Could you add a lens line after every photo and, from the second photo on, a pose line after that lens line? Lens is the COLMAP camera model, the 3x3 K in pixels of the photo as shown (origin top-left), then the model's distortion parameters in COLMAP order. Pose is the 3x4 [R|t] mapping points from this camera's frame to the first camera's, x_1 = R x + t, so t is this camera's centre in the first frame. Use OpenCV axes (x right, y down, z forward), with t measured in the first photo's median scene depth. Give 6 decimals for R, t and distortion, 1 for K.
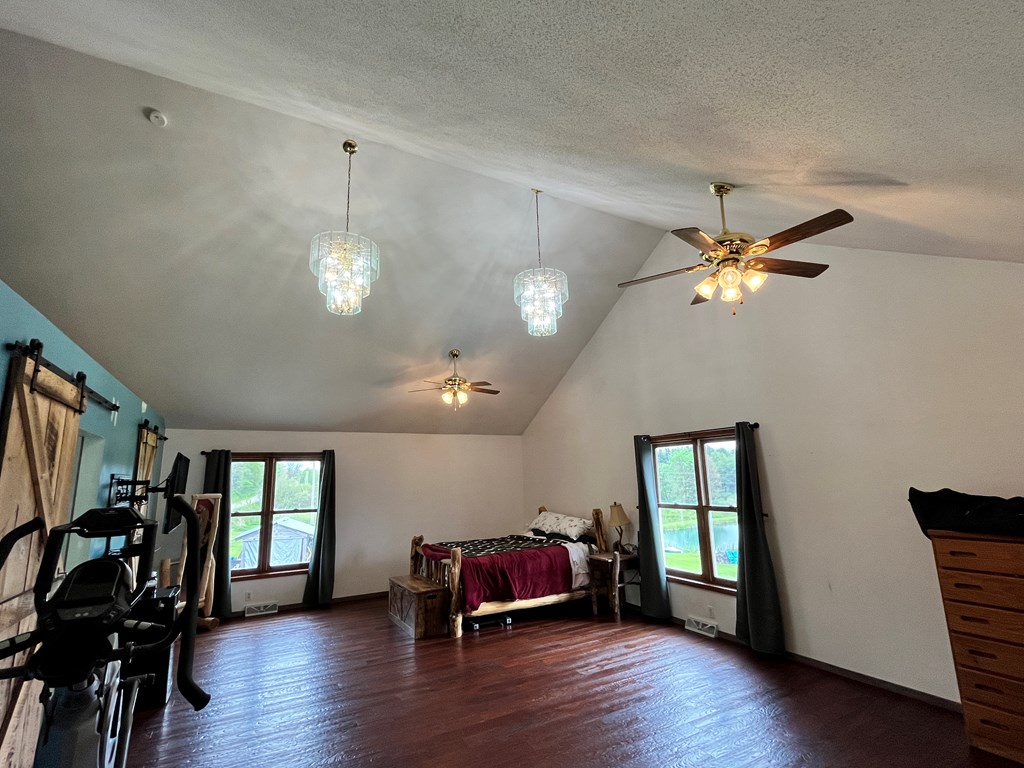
lens RADIAL K [[468.7, 0, 509.0], [0, 468.7, 387.0], [0, 0, 1]] dist [-0.002641, -0.000288]
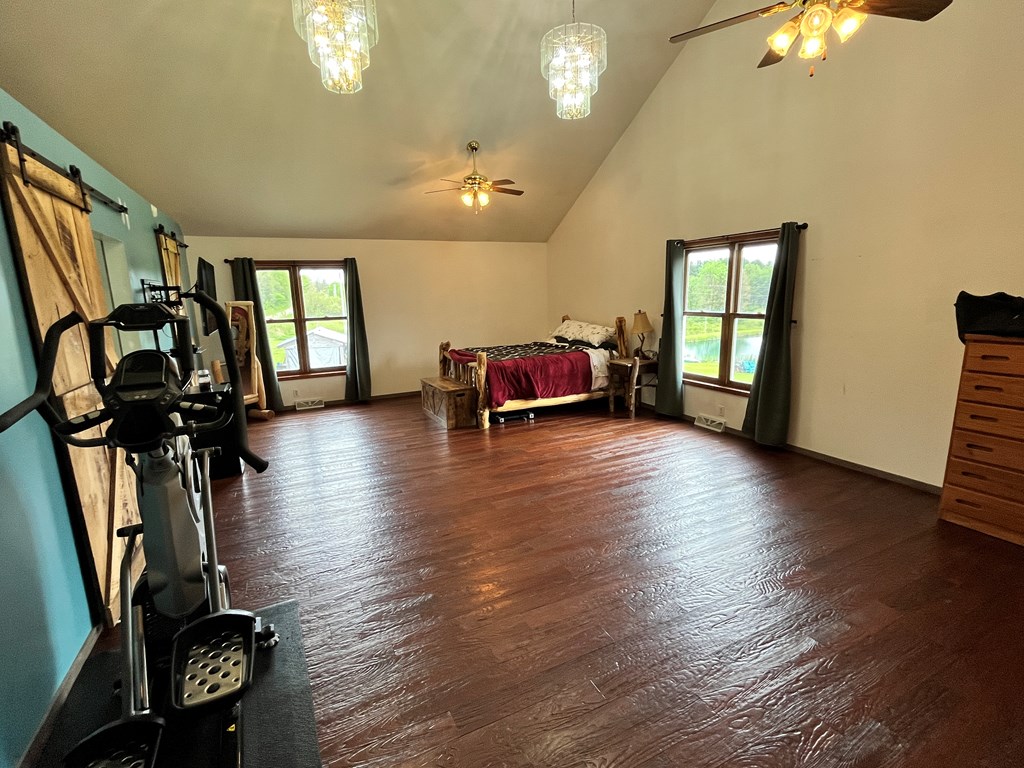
lens RADIAL K [[468.7, 0, 508.5], [0, 468.7, 382.2], [0, 0, 1]] dist [-0.002641, -0.000288]
pose [[0.998640, 0.009920, -0.051175, 0.001315], [0.009984, 0.927150, 0.374558, 0.015450], [0.051163, -0.374560, 0.925790, 0.011997]]
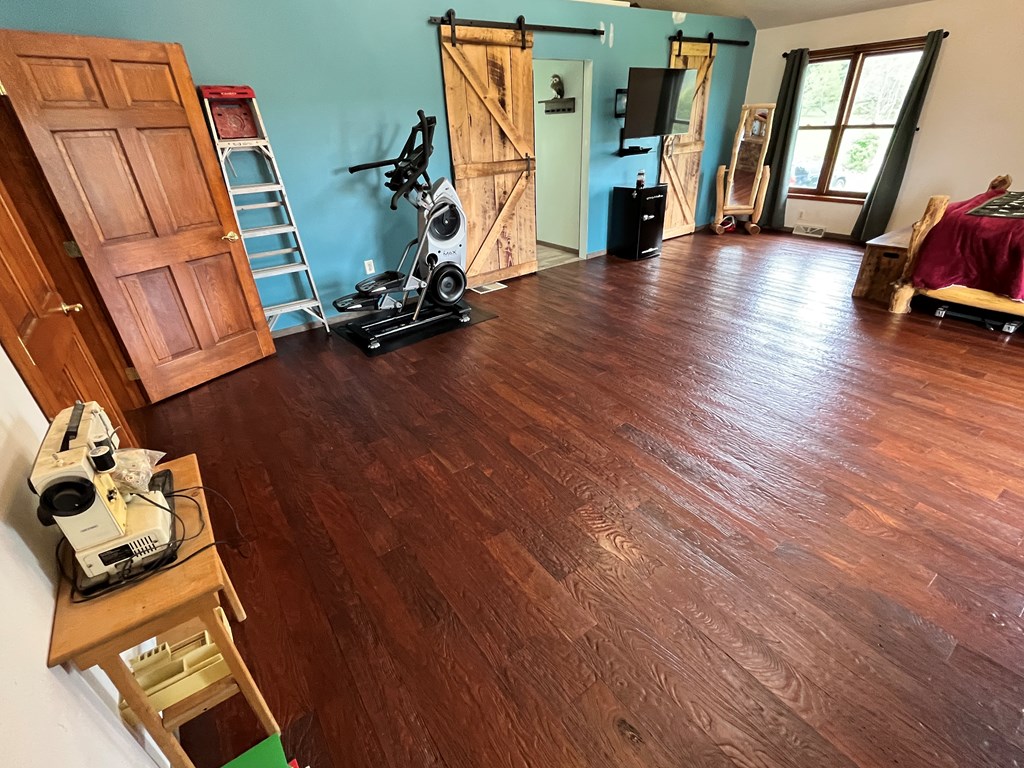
lens RADIAL K [[468.7, 0, 511.2], [0, 468.7, 377.0], [0, 0, 1]] dist [-0.002641, -0.000288]
pose [[0.139394, 0.494402, -0.857983, 0.513142], [0.232002, 0.826021, 0.513677, 0.080725], [0.962676, -0.270657, 0.000440, 0.363344]]
